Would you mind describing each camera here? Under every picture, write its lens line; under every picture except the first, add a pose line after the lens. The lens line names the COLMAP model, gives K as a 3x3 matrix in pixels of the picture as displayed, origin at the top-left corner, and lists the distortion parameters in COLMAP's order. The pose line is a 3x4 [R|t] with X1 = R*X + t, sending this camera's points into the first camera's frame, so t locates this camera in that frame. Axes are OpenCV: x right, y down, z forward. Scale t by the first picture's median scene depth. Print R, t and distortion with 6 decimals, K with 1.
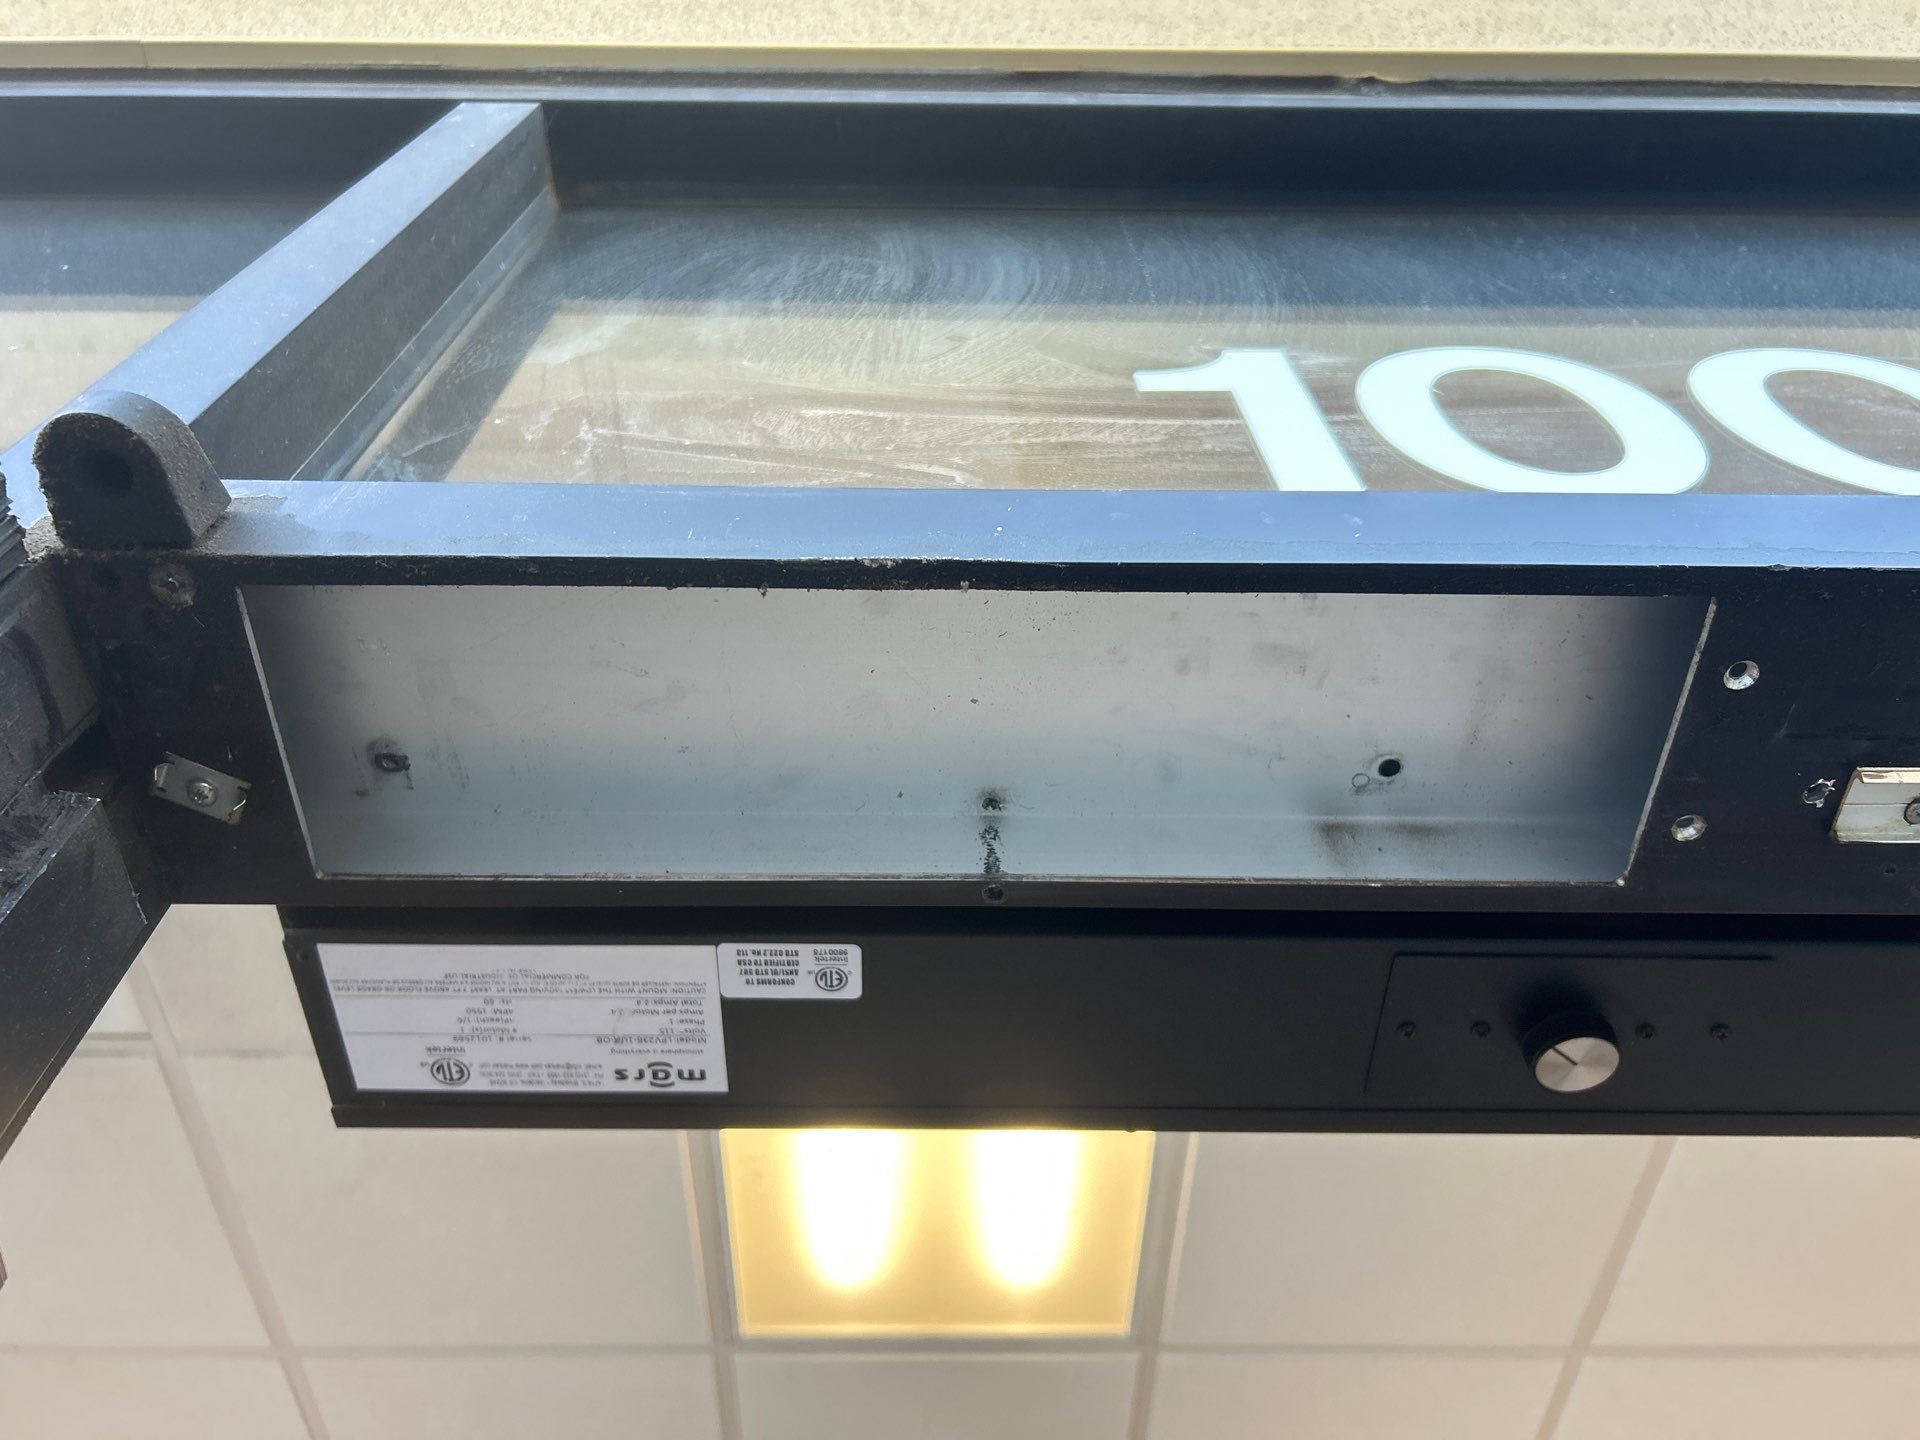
lens RADIAL K [[1467.0, 0, 960.0], [0, 1467.0, 720.0], [0, 0, 1]] dist [0.010147, -0.004467]
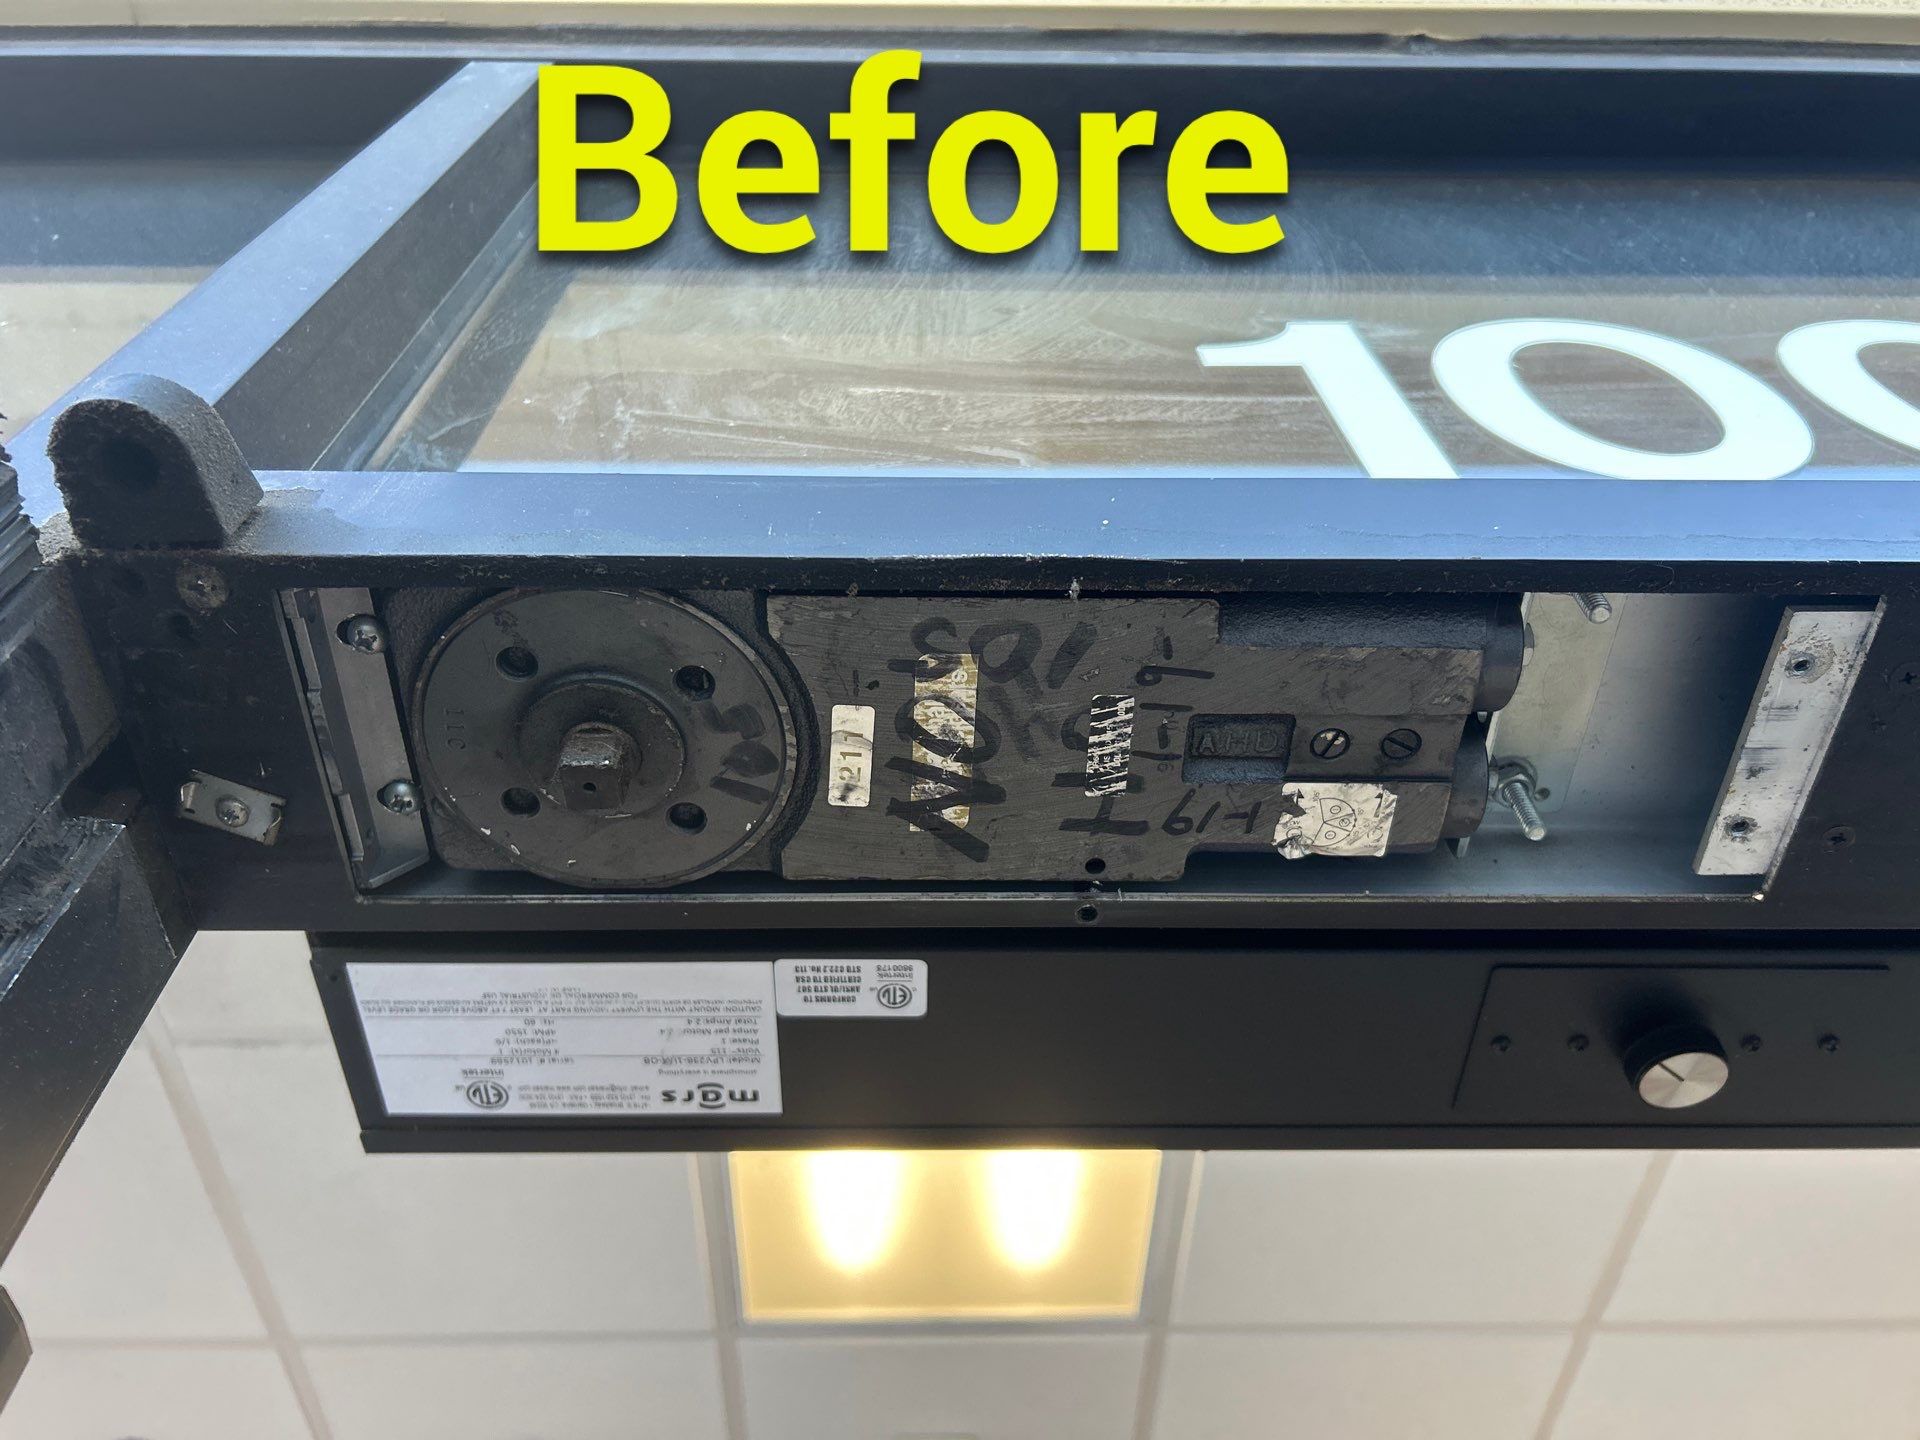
lens RADIAL K [[1472.3, 0, 963.5], [0, 1472.3, 715.7], [0, 0, 1]] dist [0.010295, -0.007022]
pose [[0.999929, -0.004995, 0.010811, -0.050421], [0.004819, 0.999856, 0.016251, -0.017274], [-0.010890, -0.016197, 0.999810, 0.055554]]
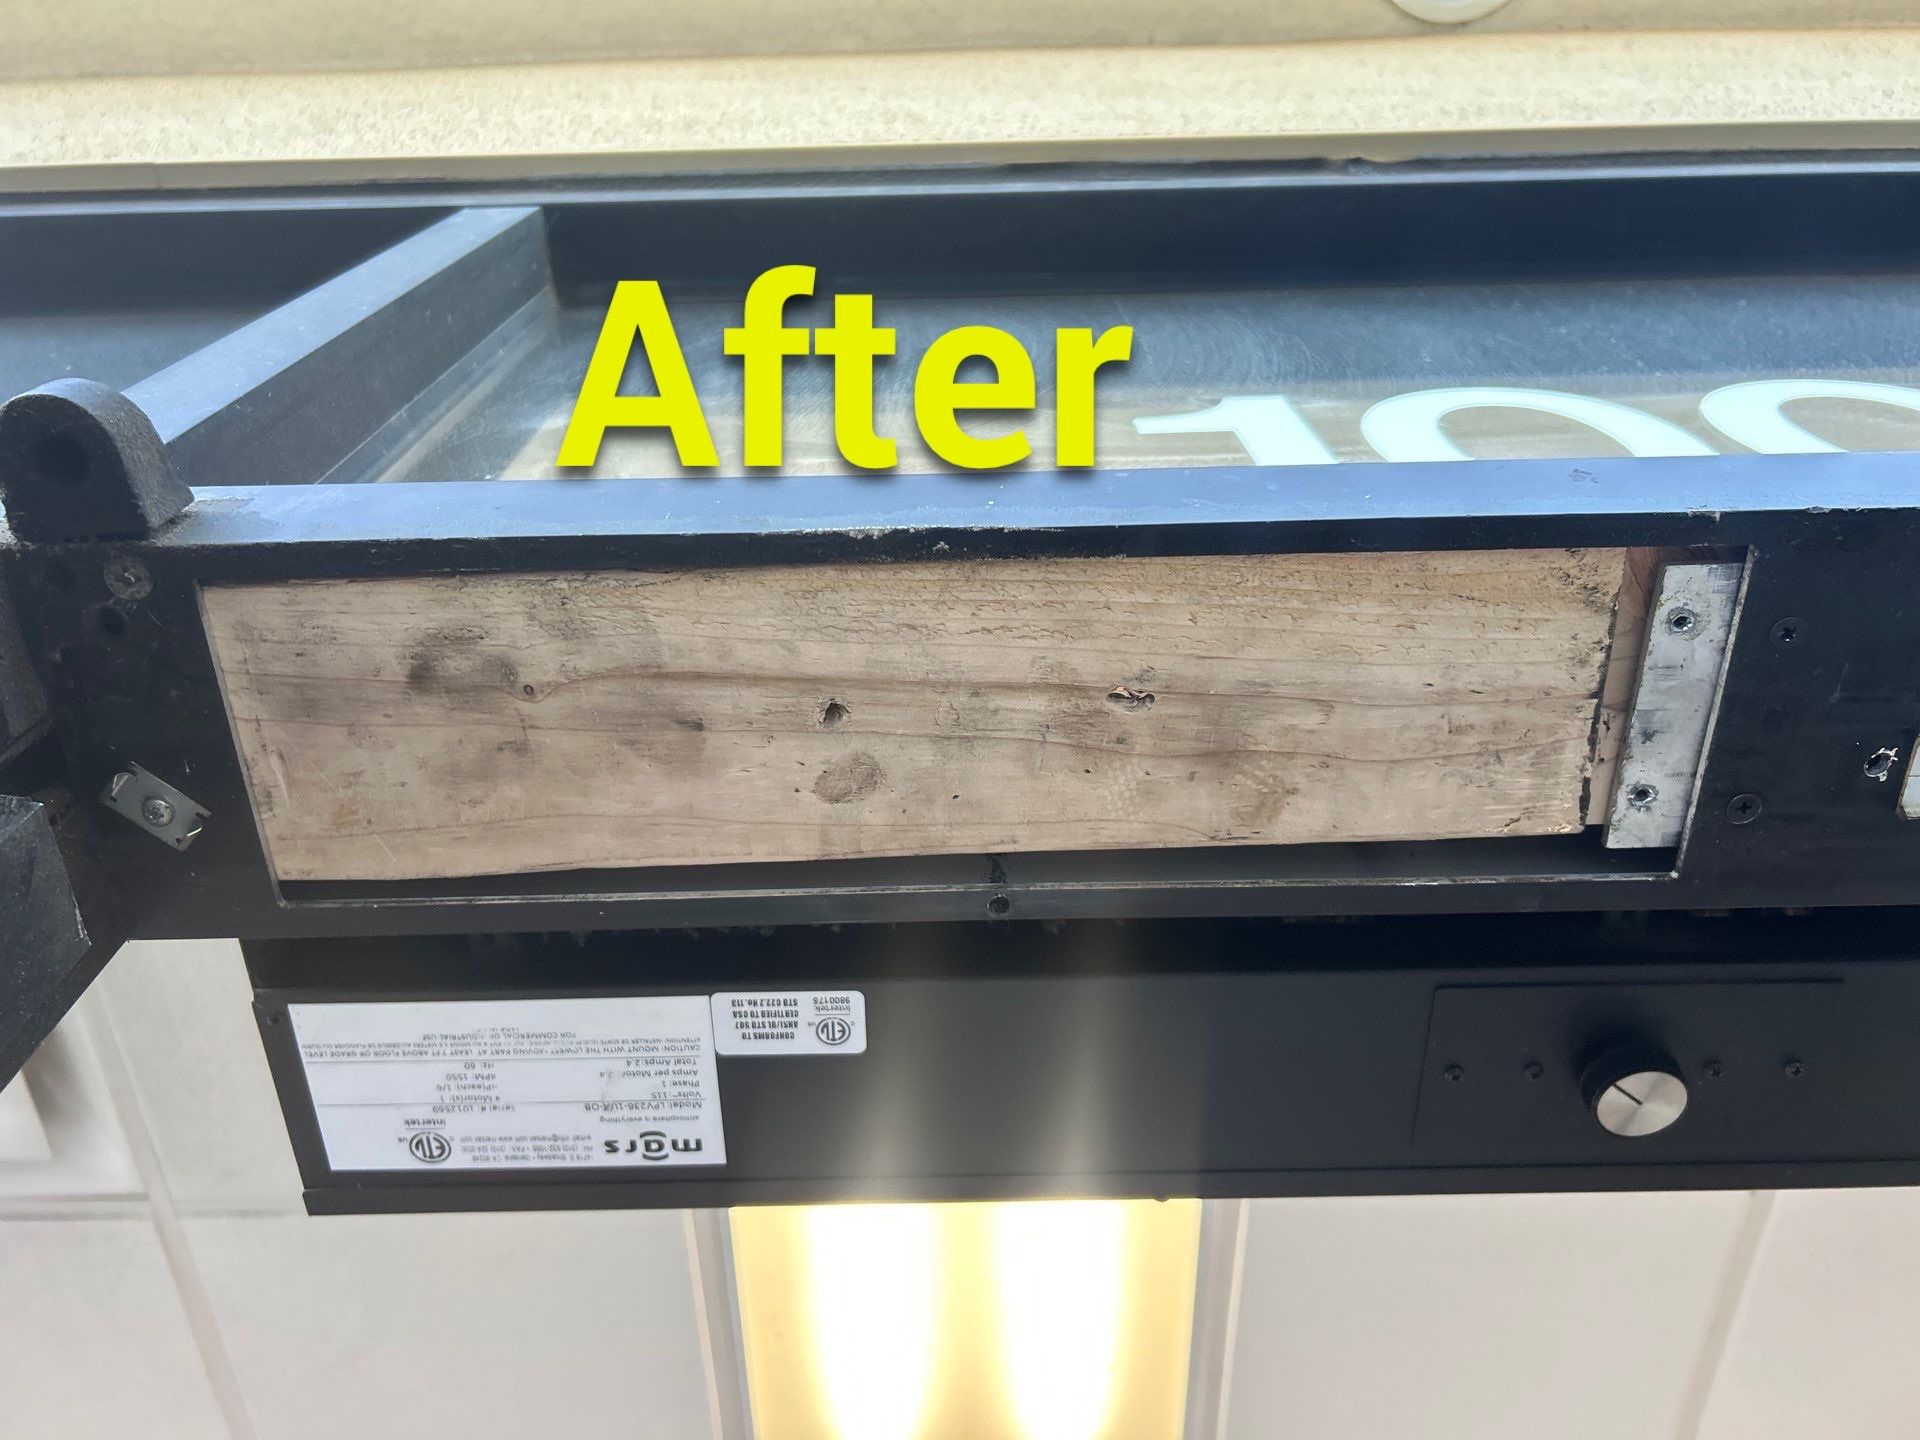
lens RADIAL K [[1474.5, 0, 956.7], [0, 1474.5, 717.8], [0, 0, 1]] dist [-0.001931, 0.013178]
pose [[0.999461, -0.029663, -0.014068, 0.009651], [0.027970, 0.993735, -0.108210, 0.077966], [0.017190, 0.107758, 0.994029, 0.043046]]
